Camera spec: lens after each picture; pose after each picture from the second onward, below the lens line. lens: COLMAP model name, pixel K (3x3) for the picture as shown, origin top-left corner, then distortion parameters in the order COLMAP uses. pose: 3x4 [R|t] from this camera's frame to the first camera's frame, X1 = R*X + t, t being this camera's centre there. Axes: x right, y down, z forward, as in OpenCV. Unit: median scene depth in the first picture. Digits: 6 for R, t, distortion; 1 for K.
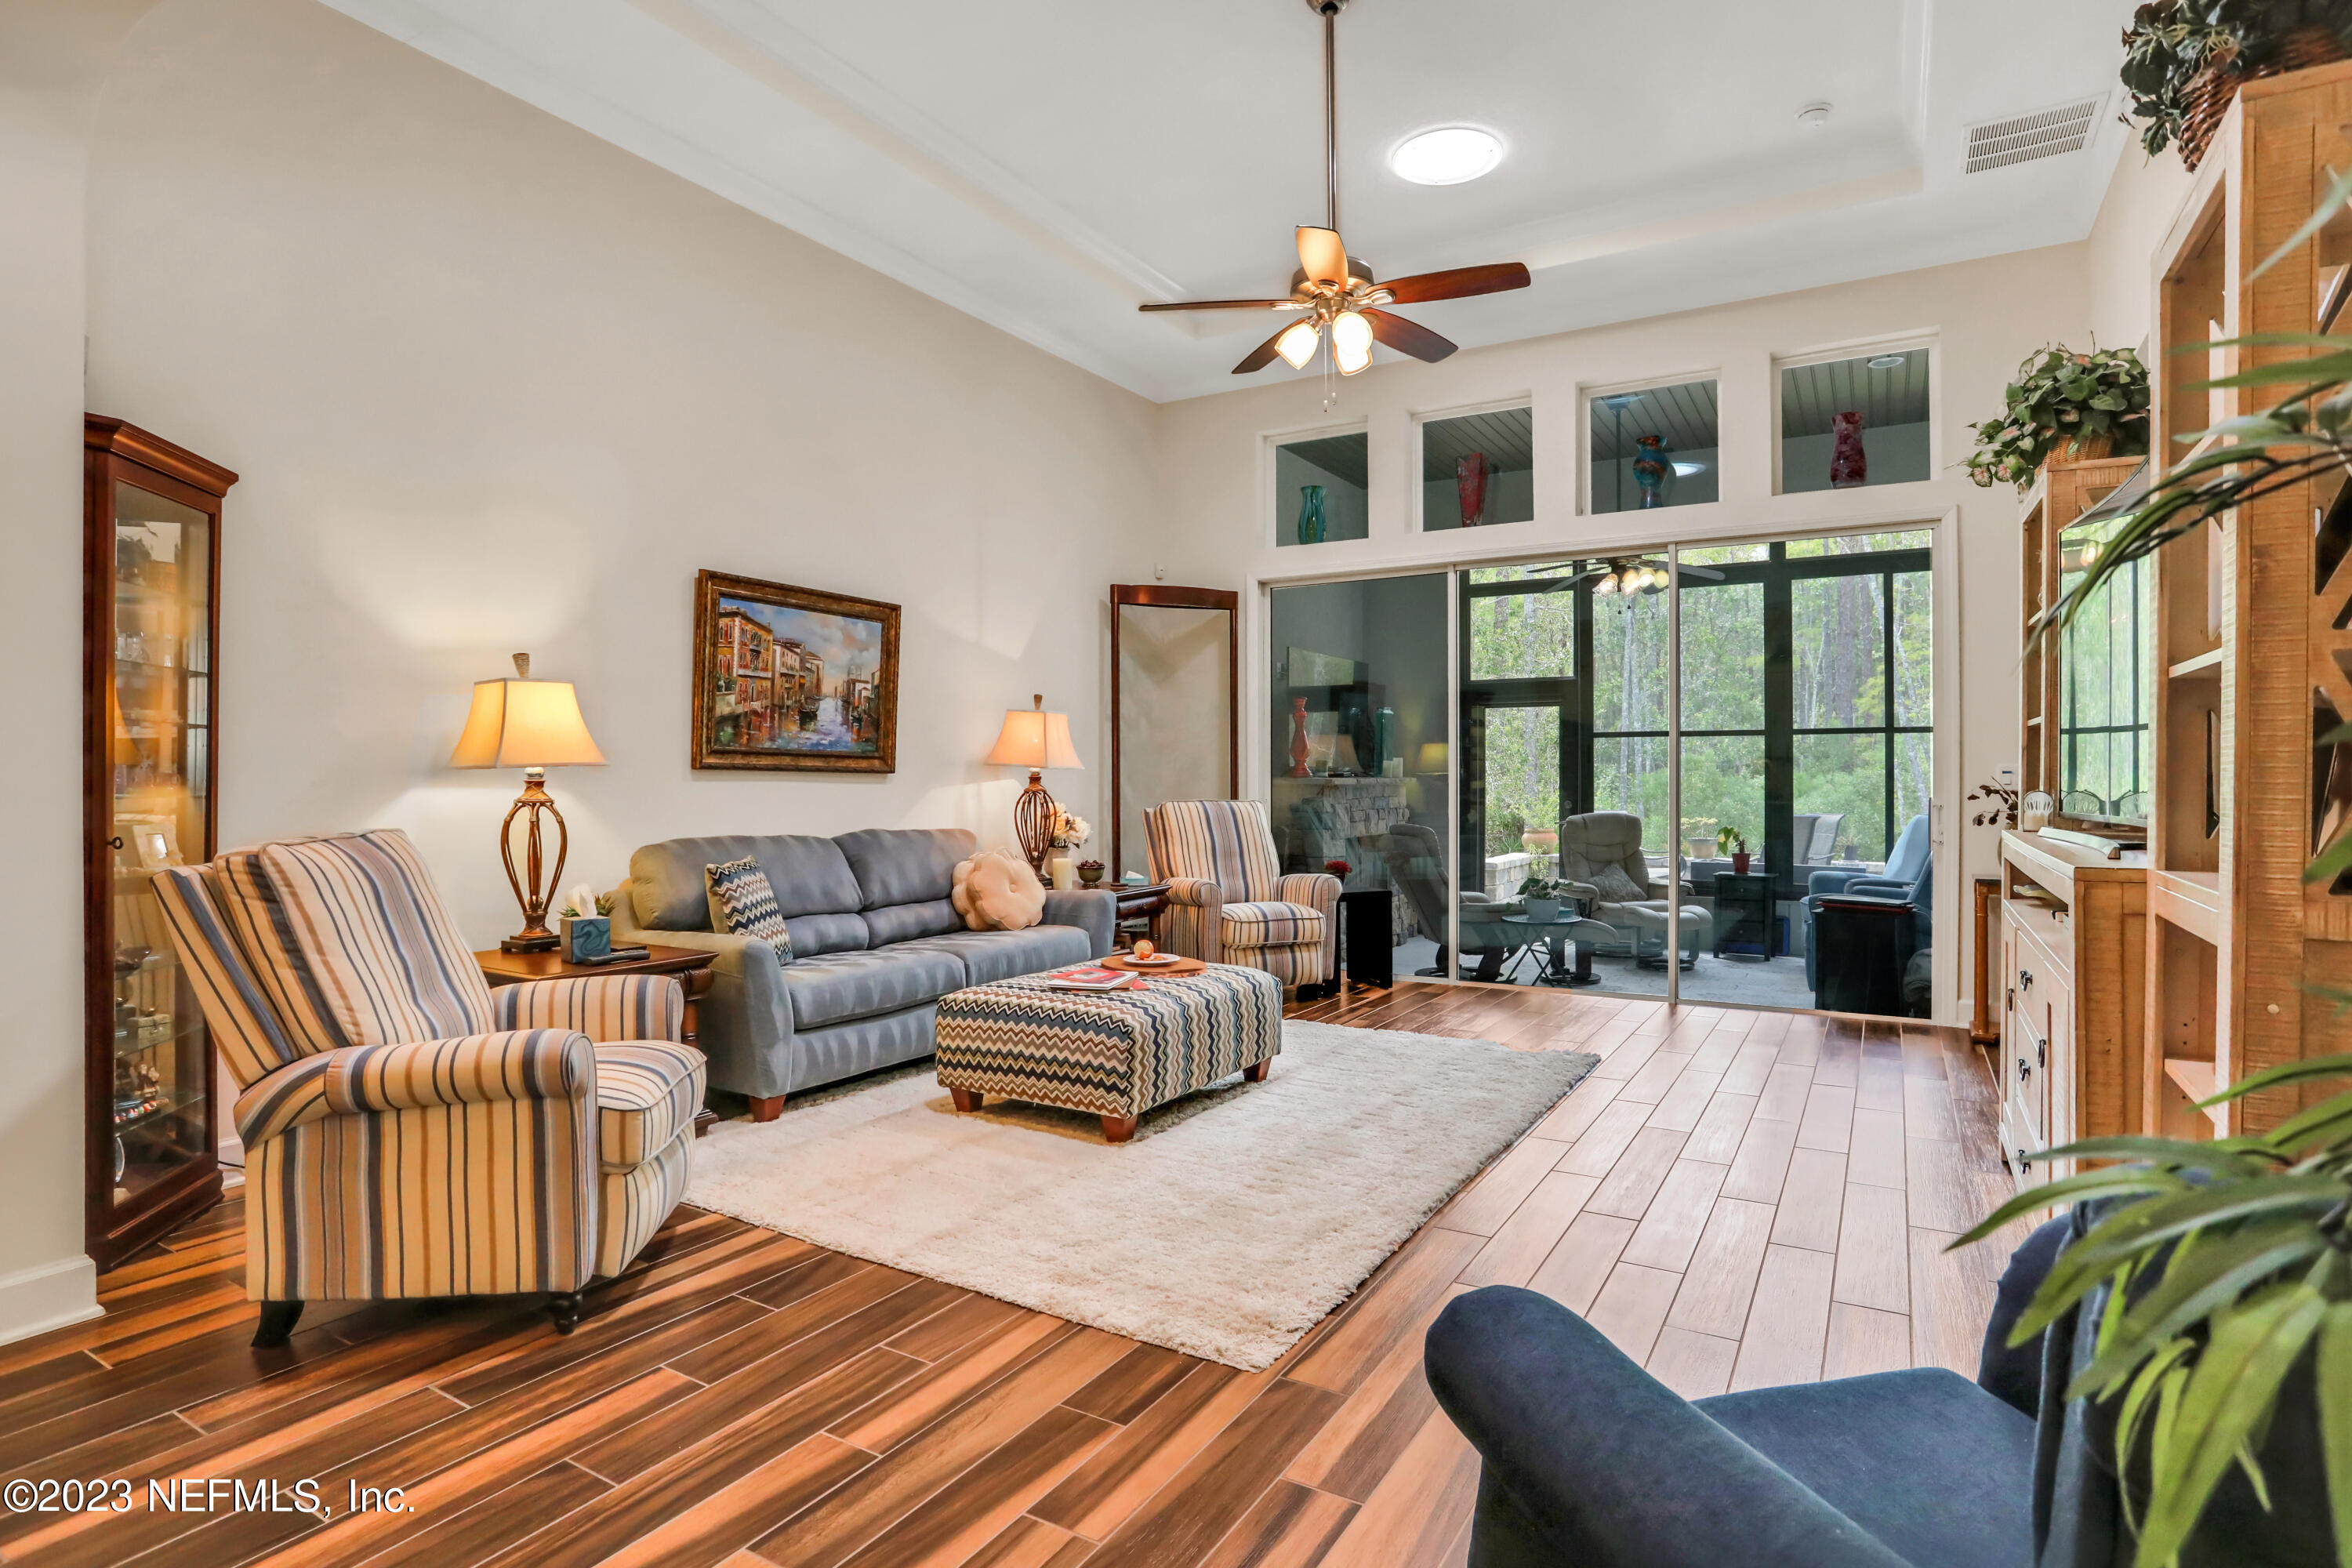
lens RADIAL K [[1207.7, 0, 1176.9], [0, 1207.7, 788.4], [0, 0, 1]] dist [-0.078346, 0.000741]
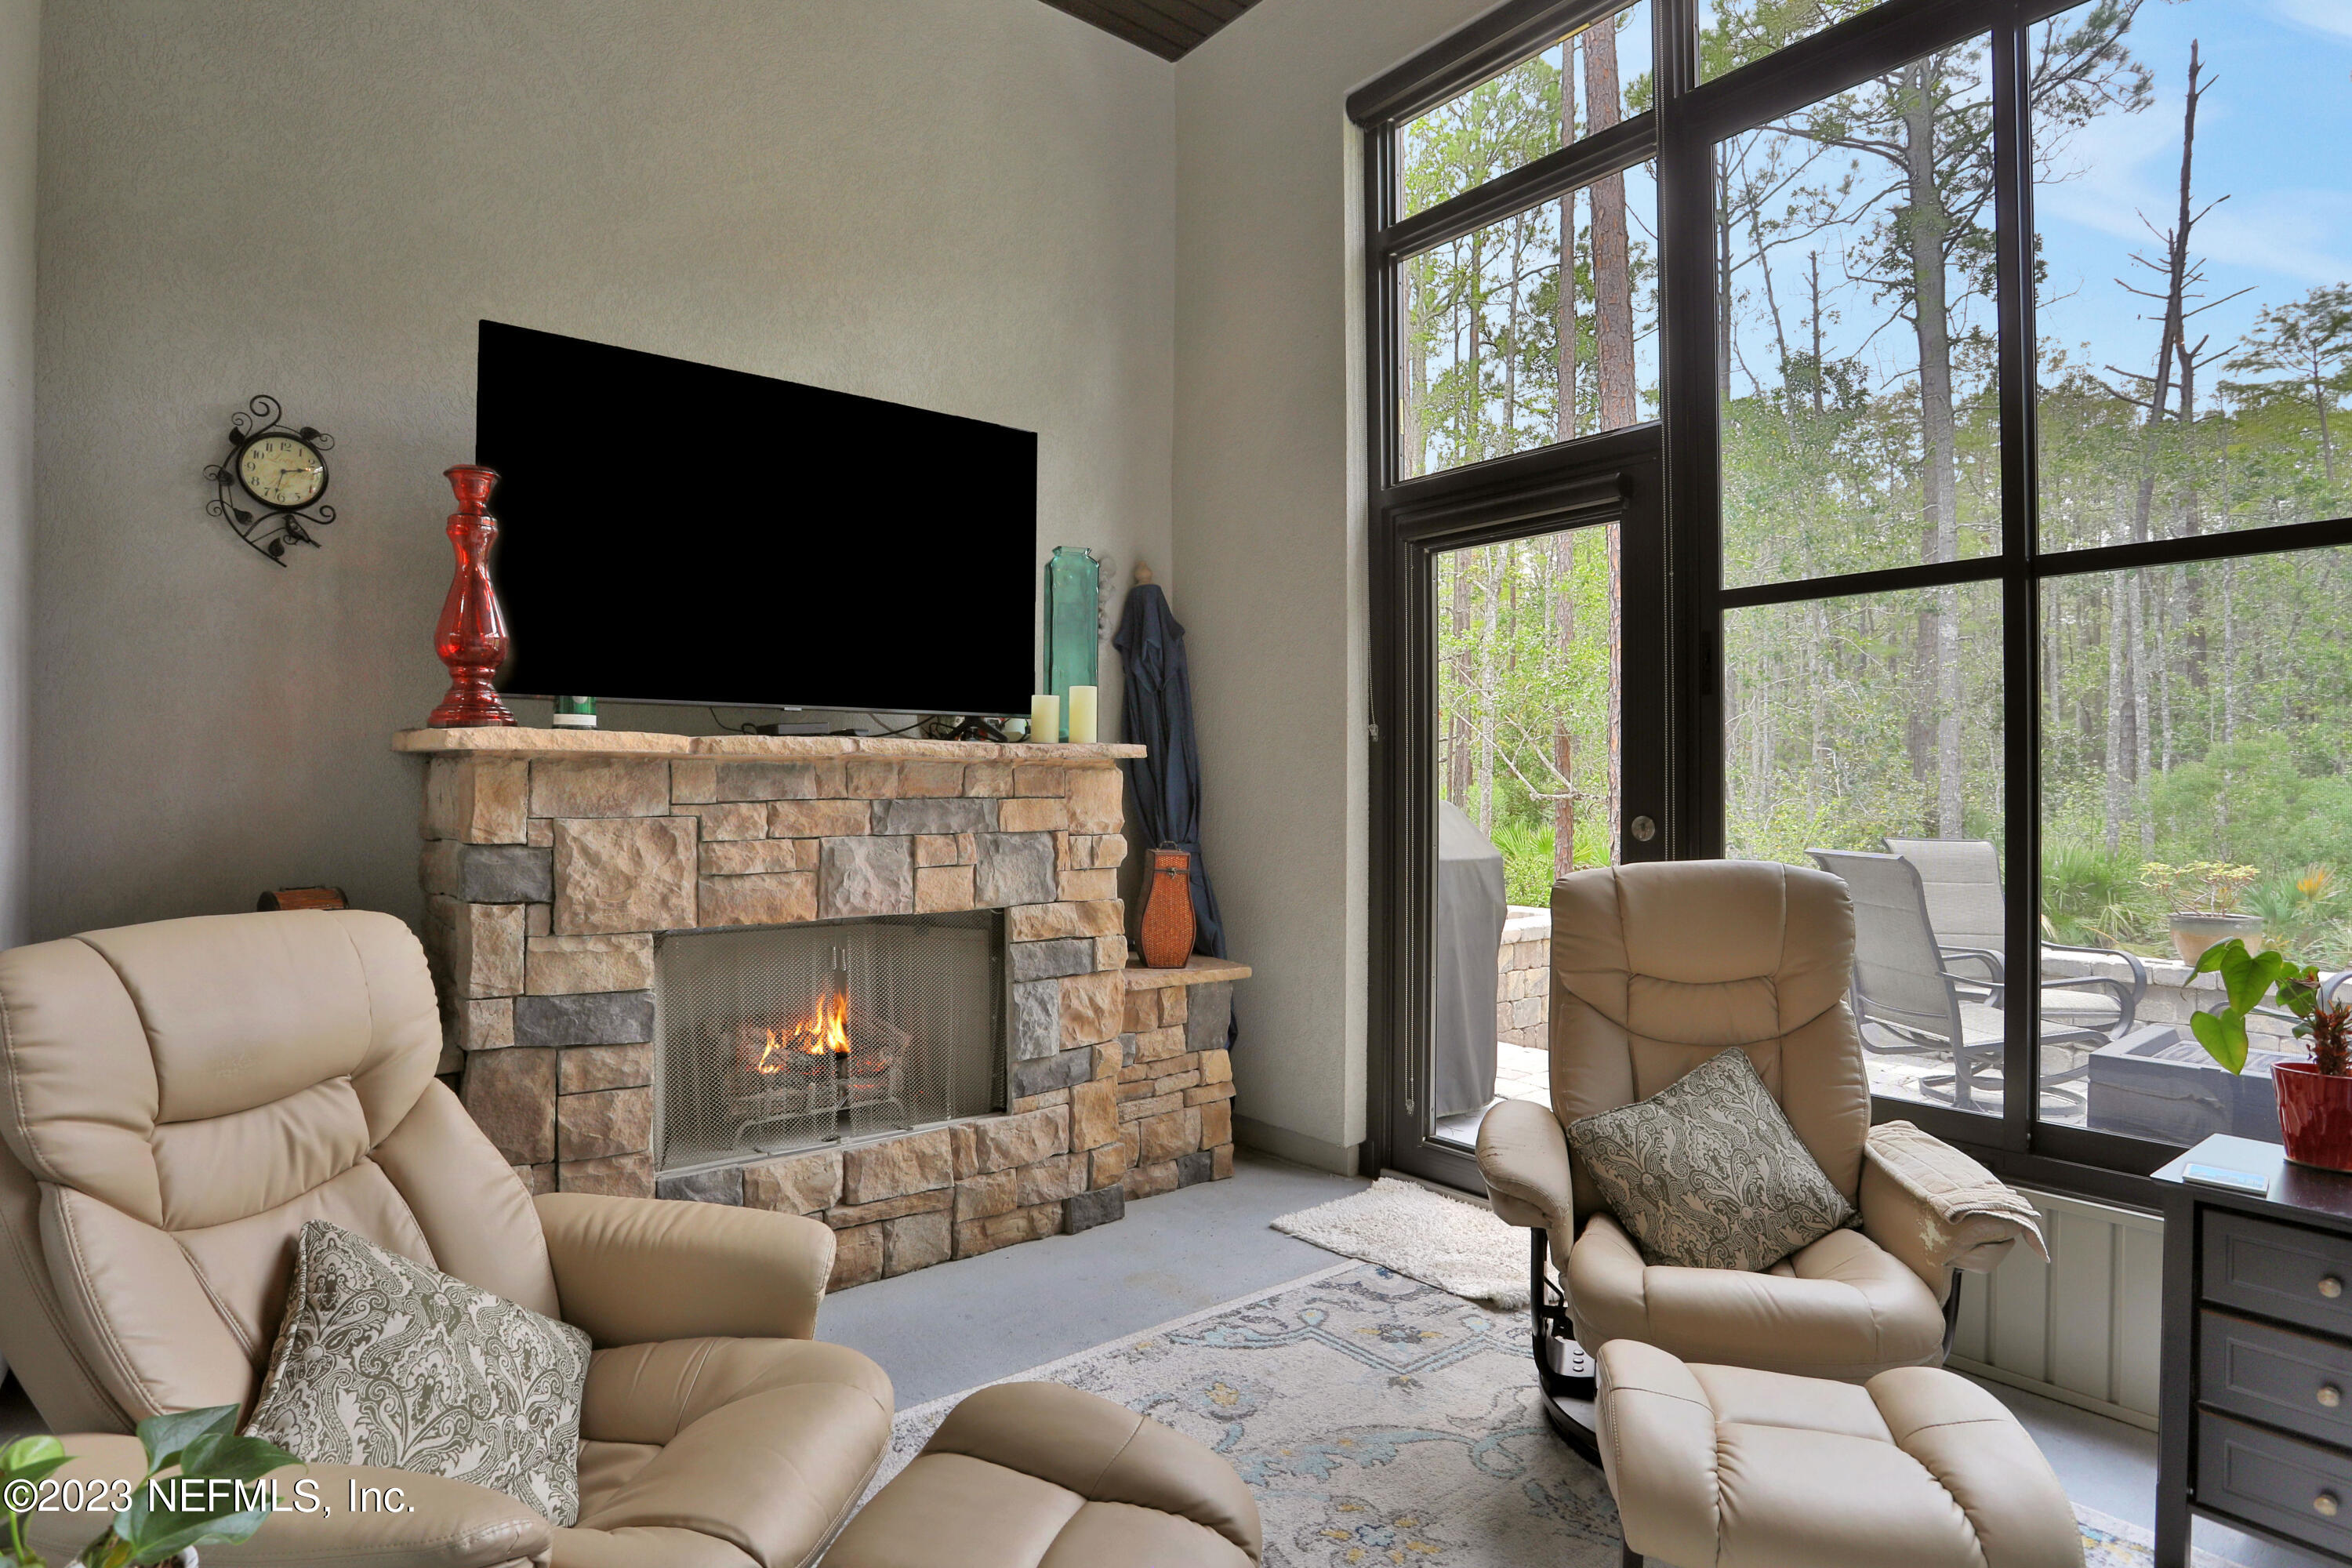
lens RADIAL K [[1206.2, 0, 1169.9], [0, 1206.2, 781.5], [0, 0, 1]] dist [-0.067685, 0.023884]
pose [[0.937415, 0.002980, -0.348200, 0.408471], [-0.006135, 0.999950, -0.007959, 0.005740], [0.348159, 0.009597, 0.937386, 0.848204]]
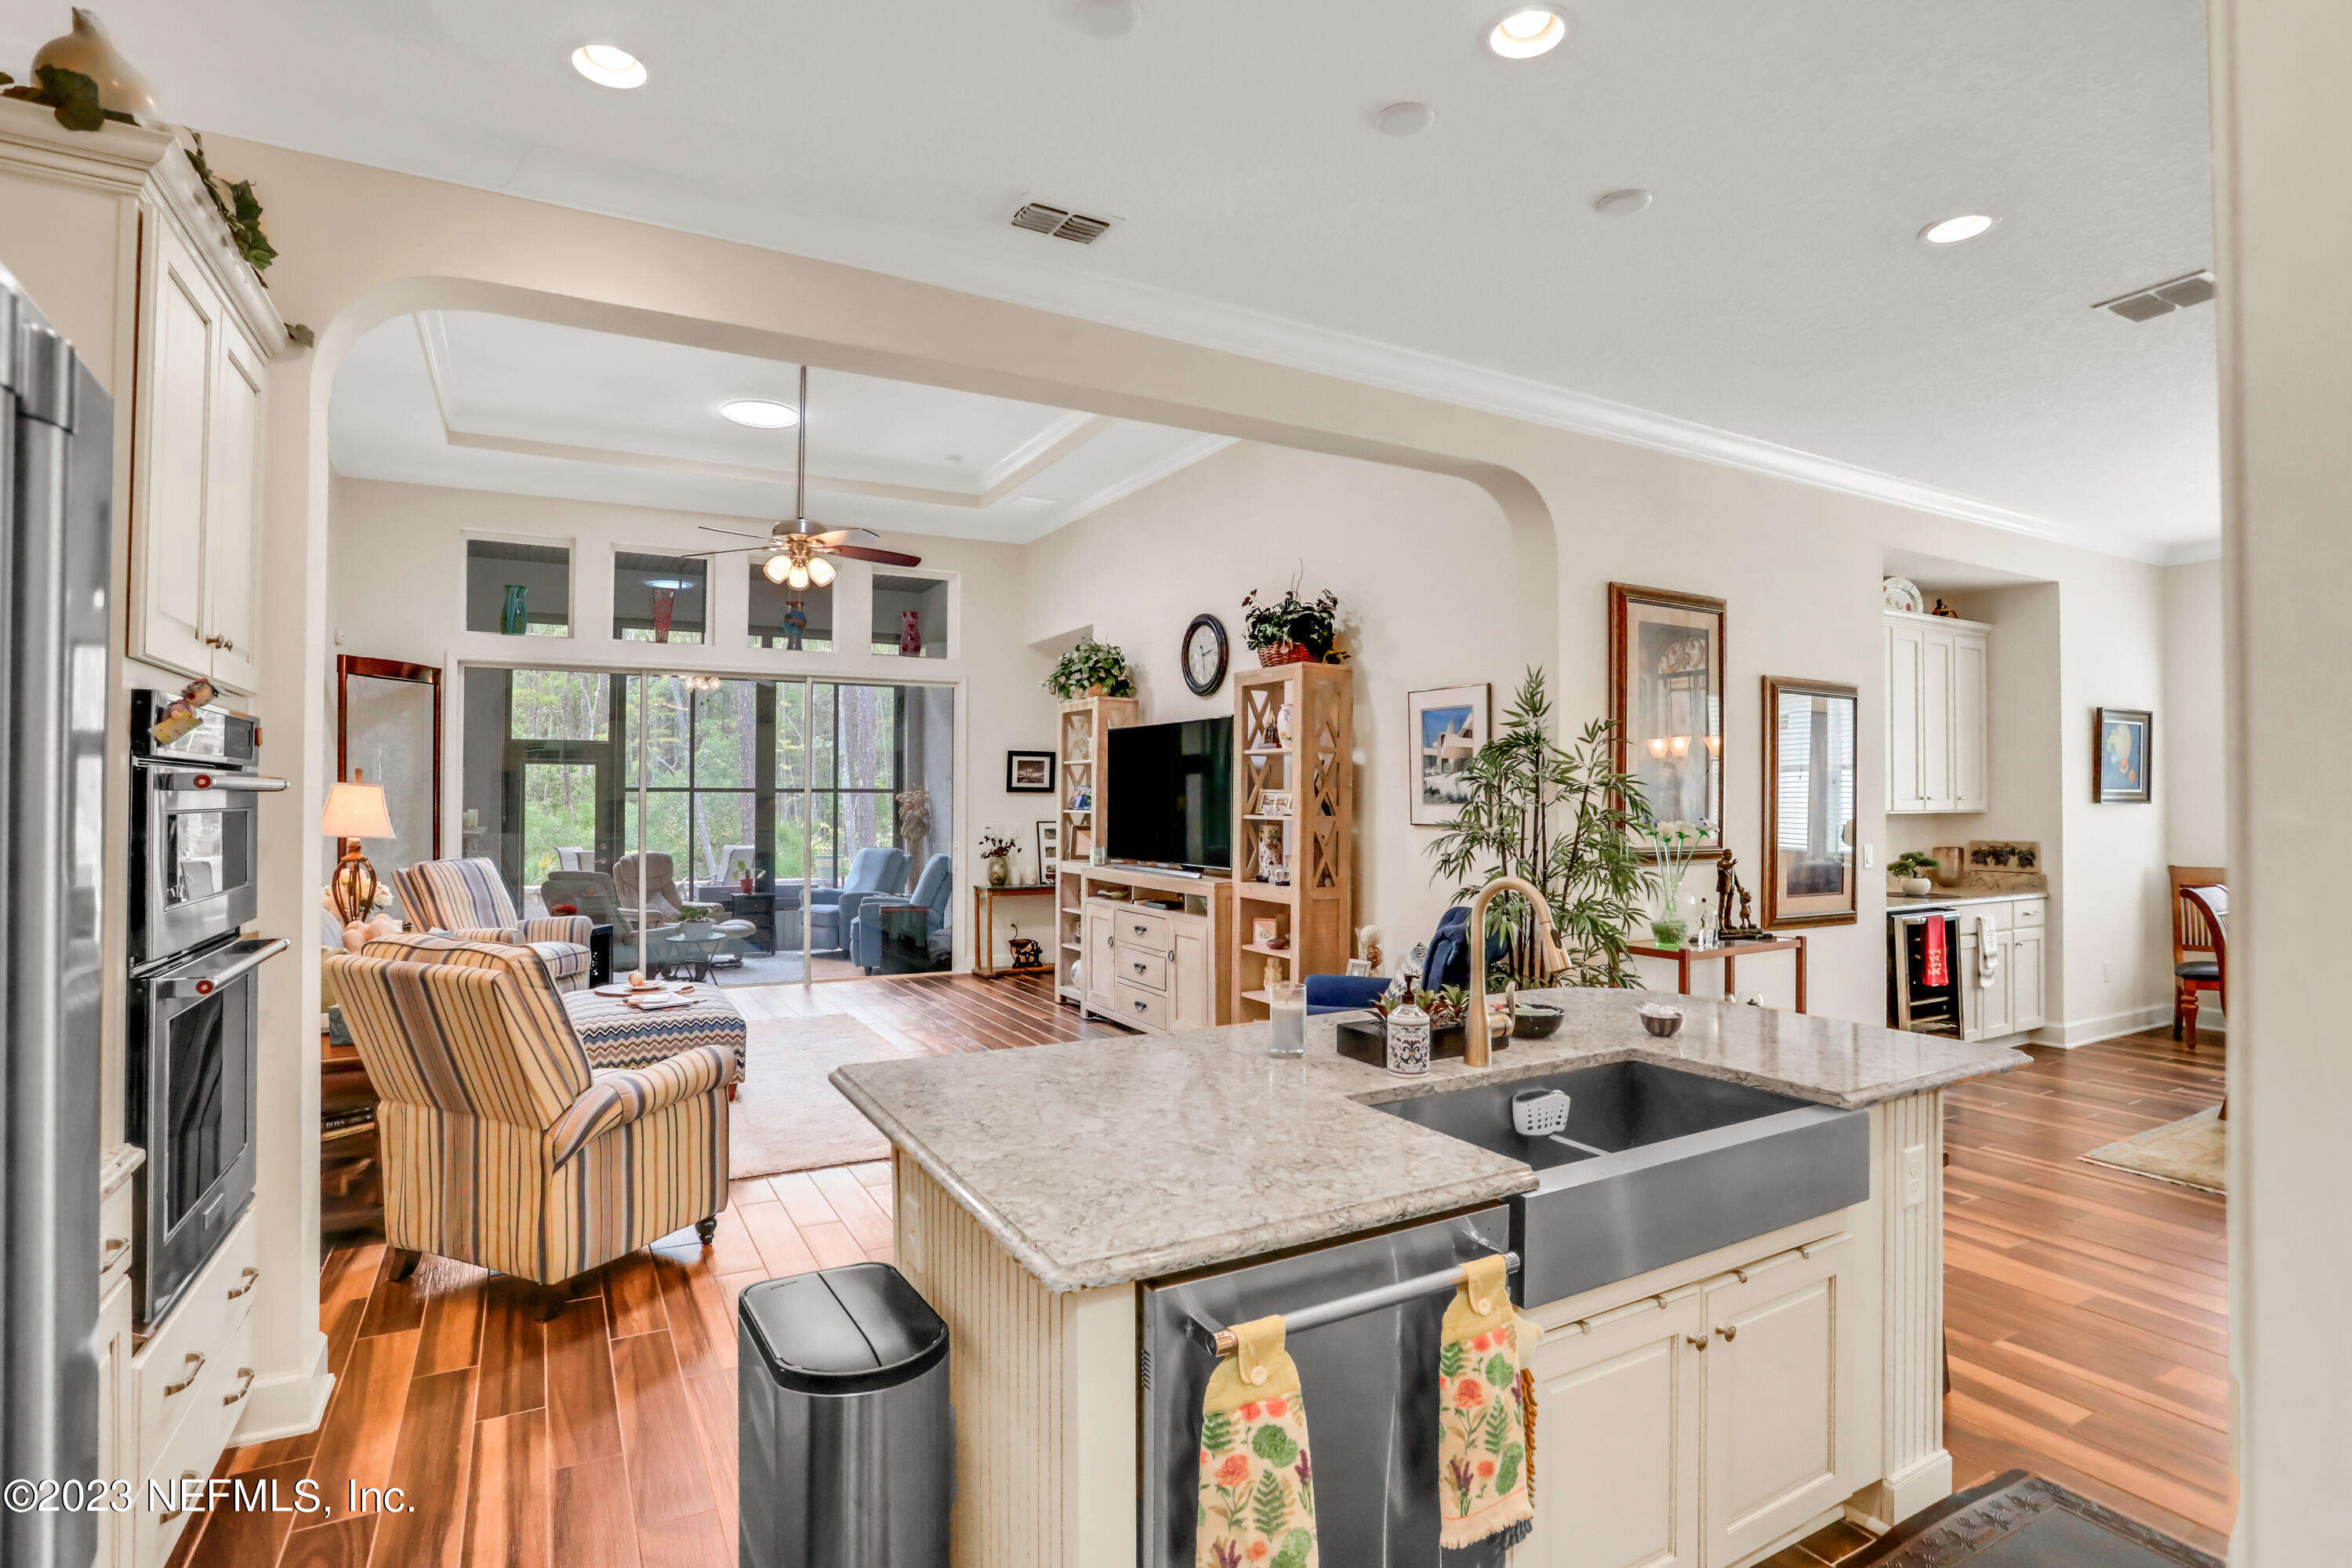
lens RADIAL K [[1141.8, 0, 1155.3], [0, 1141.8, 783.3], [0, 0, 1]] dist [-0.069376, 0.025596]
pose [[0.507510, 0.016216, 0.861493, -0.485205], [0.000685, 0.999815, -0.019224, -0.036307], [-0.861646, 0.010346, 0.507405, -0.088150]]
